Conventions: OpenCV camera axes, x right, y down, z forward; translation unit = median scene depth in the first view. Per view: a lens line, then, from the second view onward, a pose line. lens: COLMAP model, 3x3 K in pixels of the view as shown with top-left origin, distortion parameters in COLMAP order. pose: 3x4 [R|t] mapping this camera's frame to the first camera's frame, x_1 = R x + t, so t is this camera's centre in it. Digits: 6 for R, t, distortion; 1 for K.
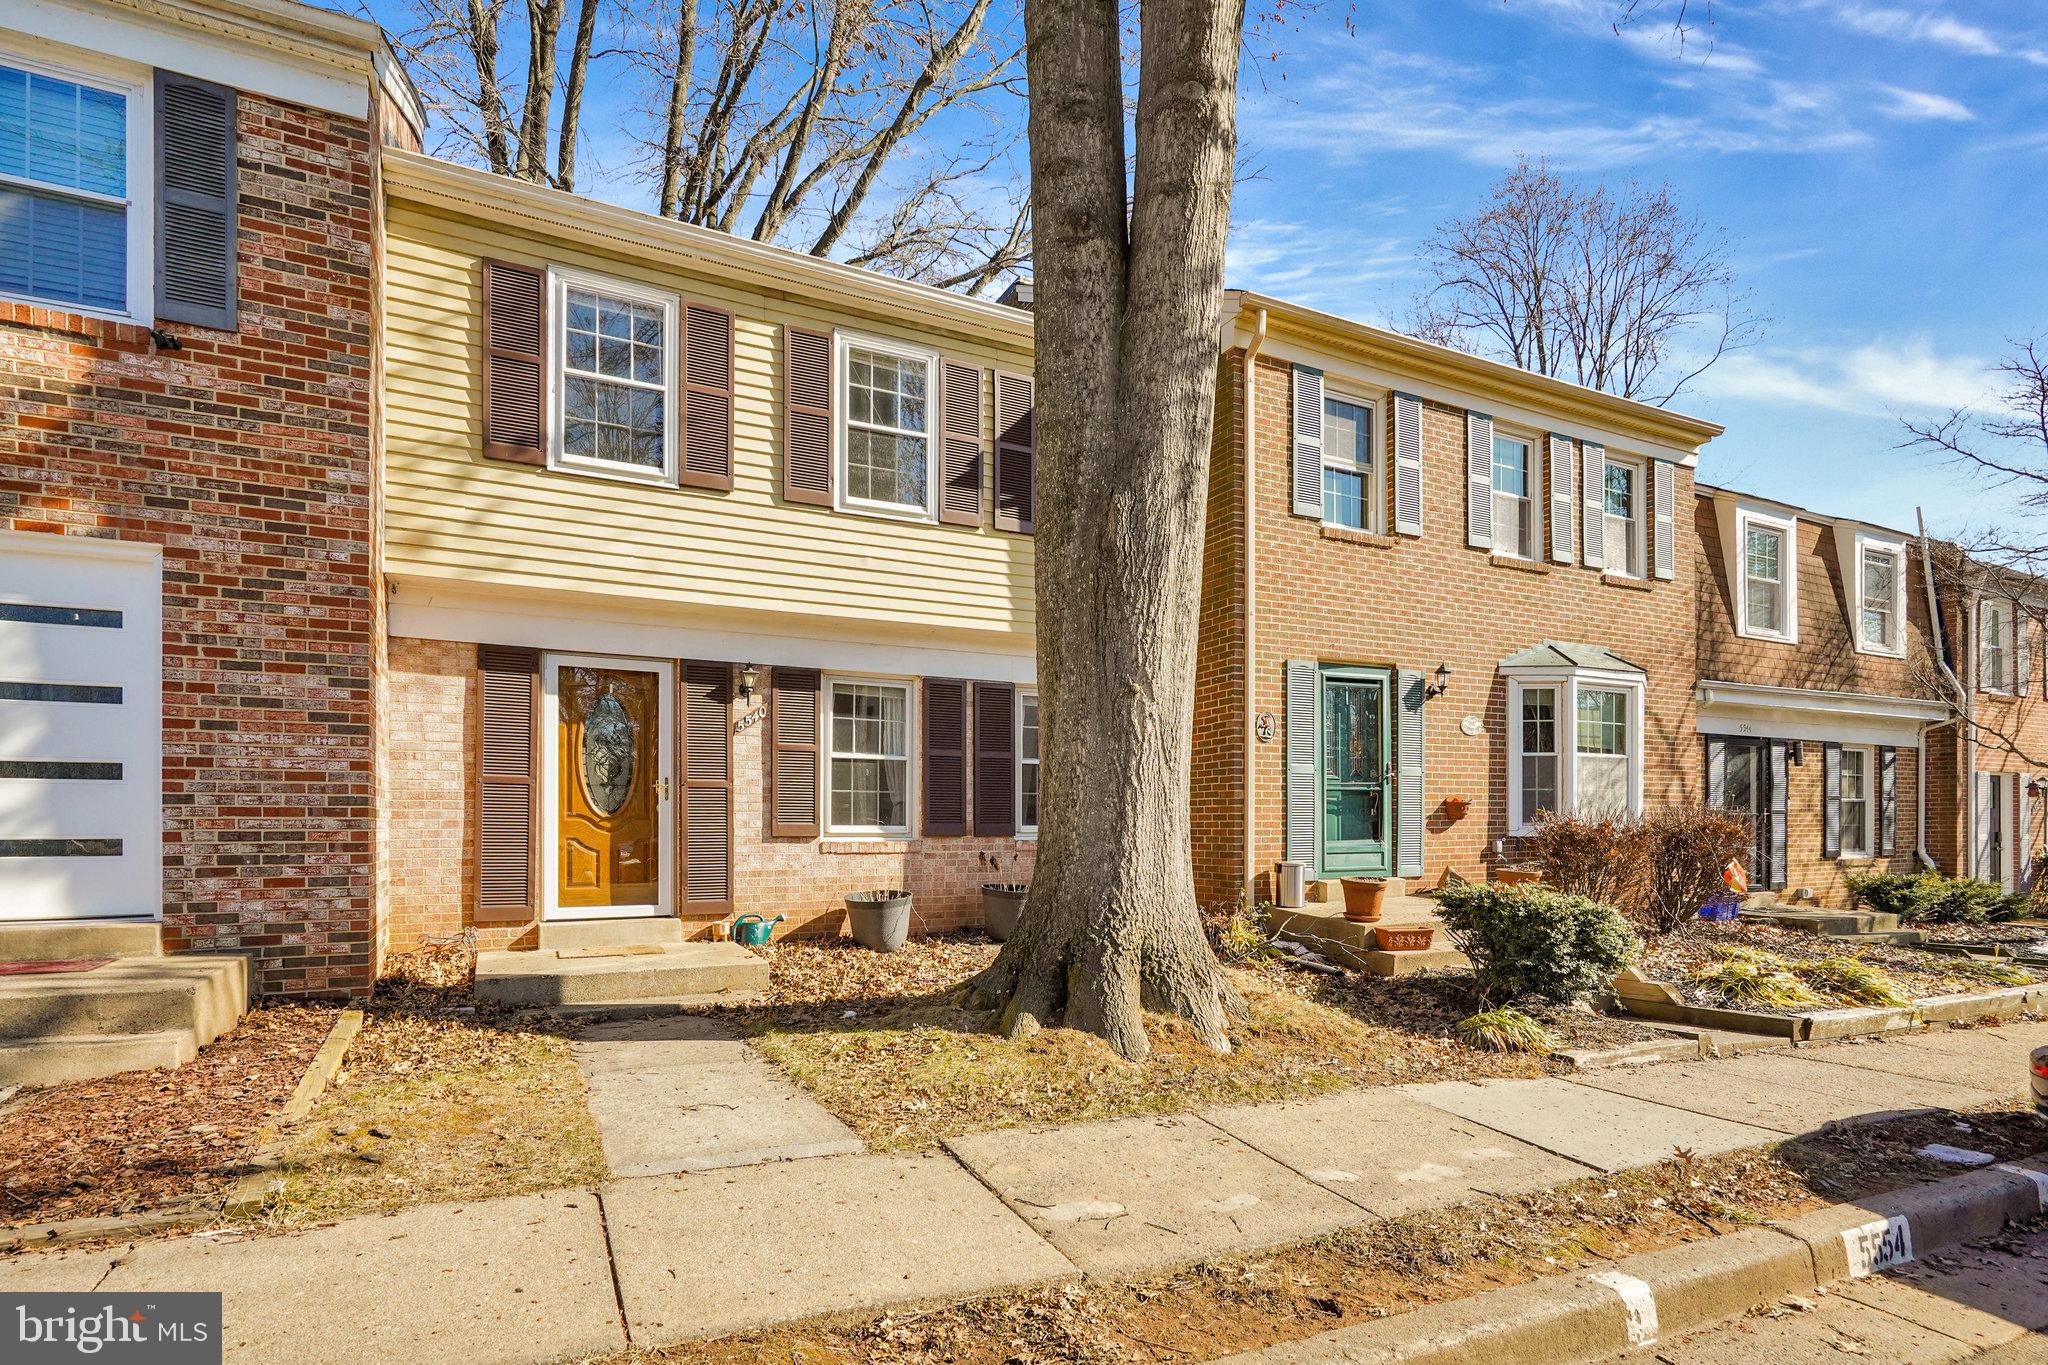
lens RADIAL K [[936.8, 0, 1023.6], [0, 936.8, 828.6], [0, 0, 1]] dist [-0.000760, 0.000573]
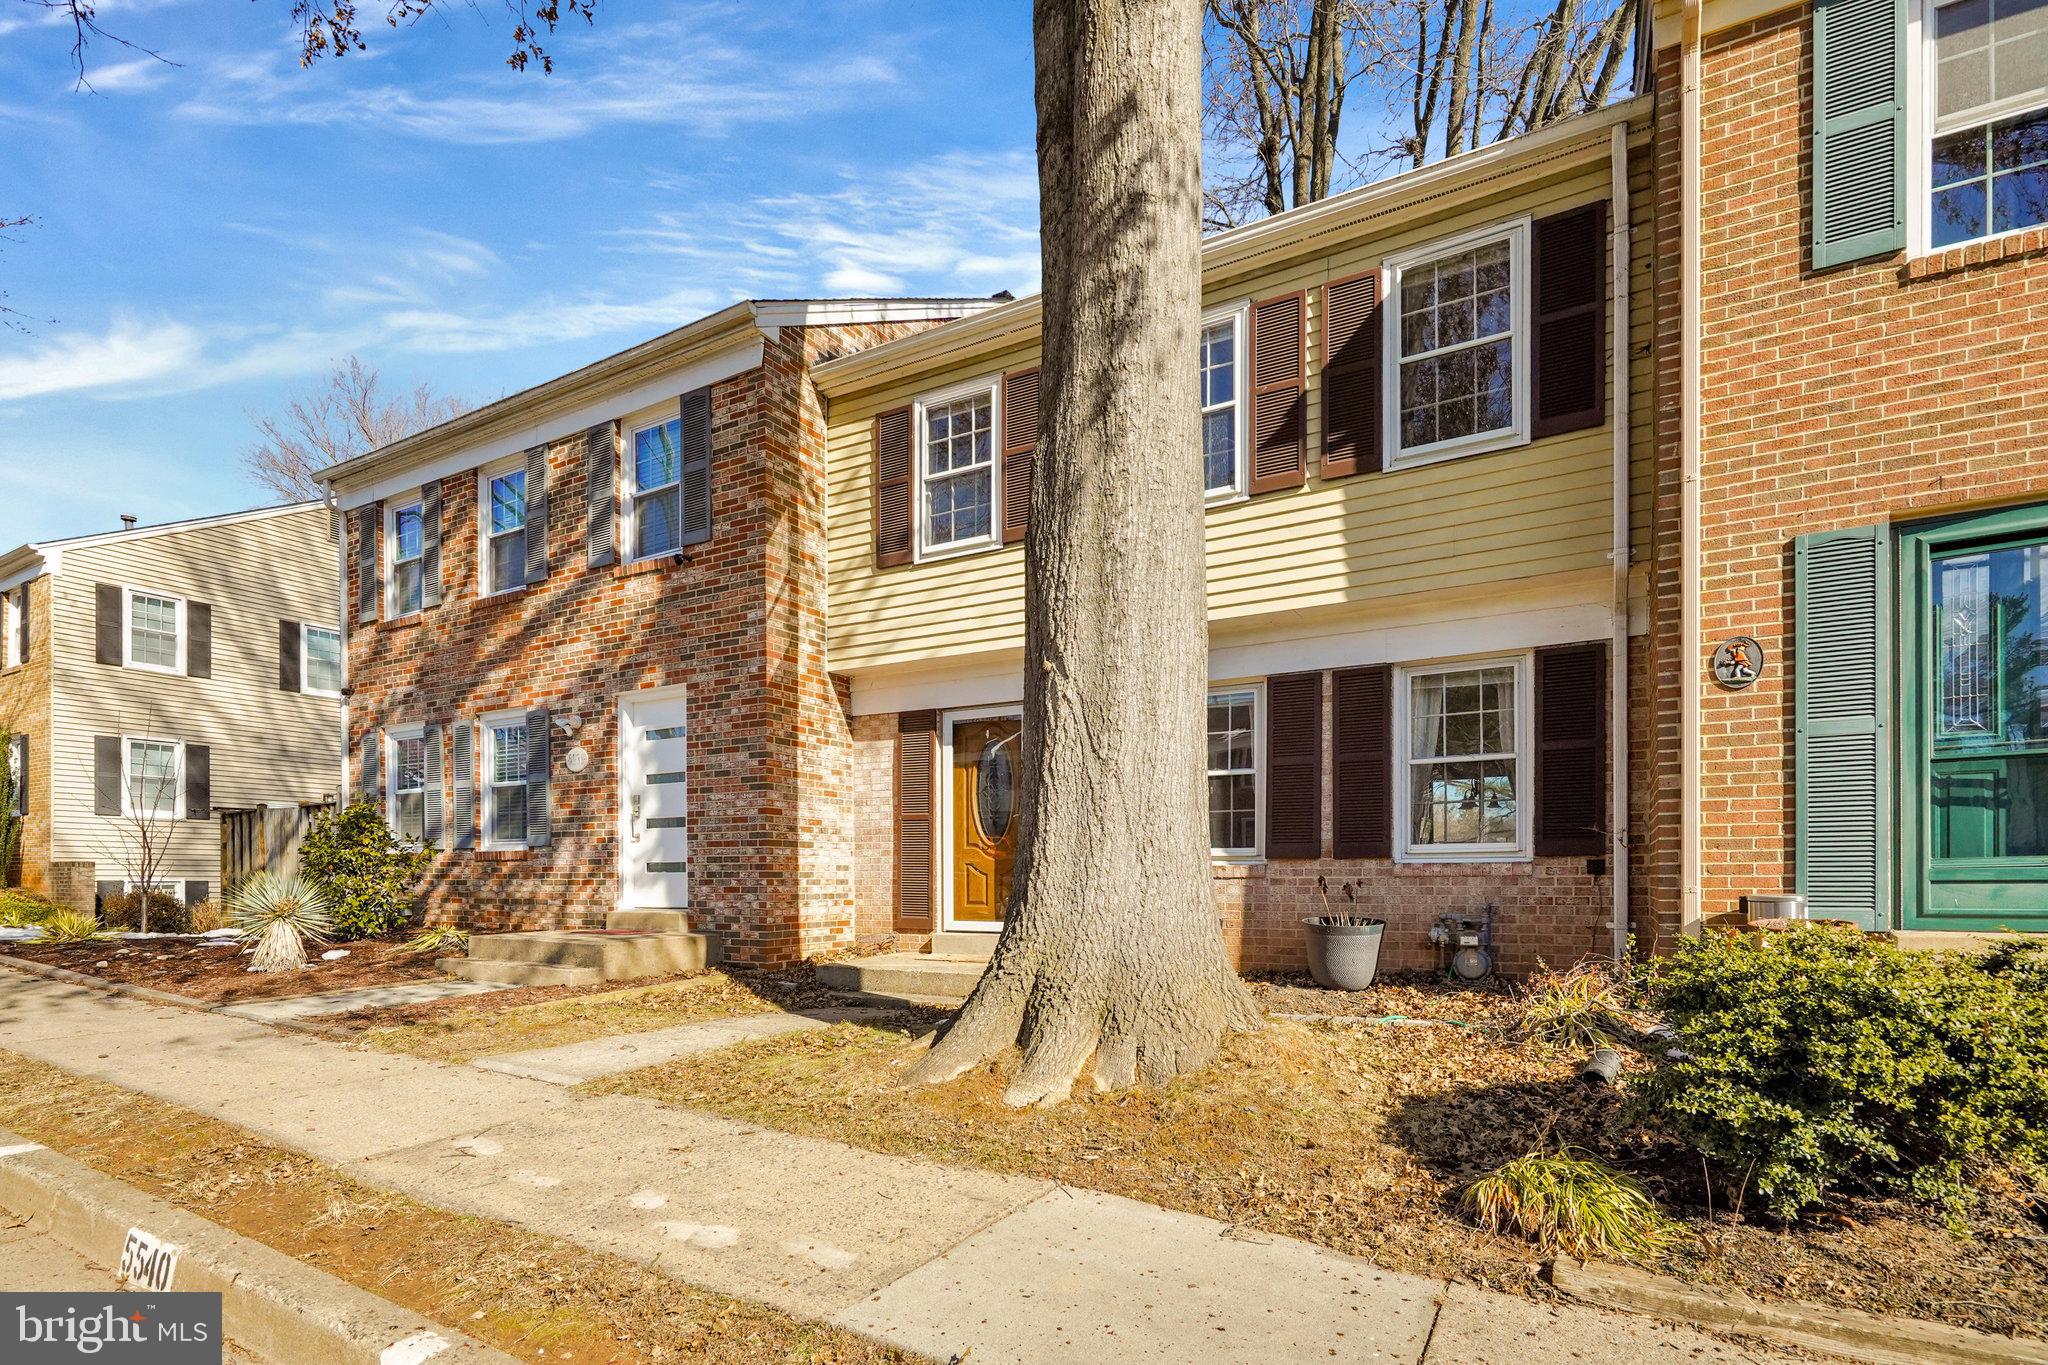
lens RADIAL K [[975.8, 0, 1023.6], [0, 975.8, 879.7], [0, 0, 1]] dist [0.000596, 0.000228]
pose [[0.588026, 0.001615, -0.808840, 0.630897], [0.003418, 0.999984, 0.004482, 0.028799], [0.808835, -0.005400, 0.588011, 0.361369]]
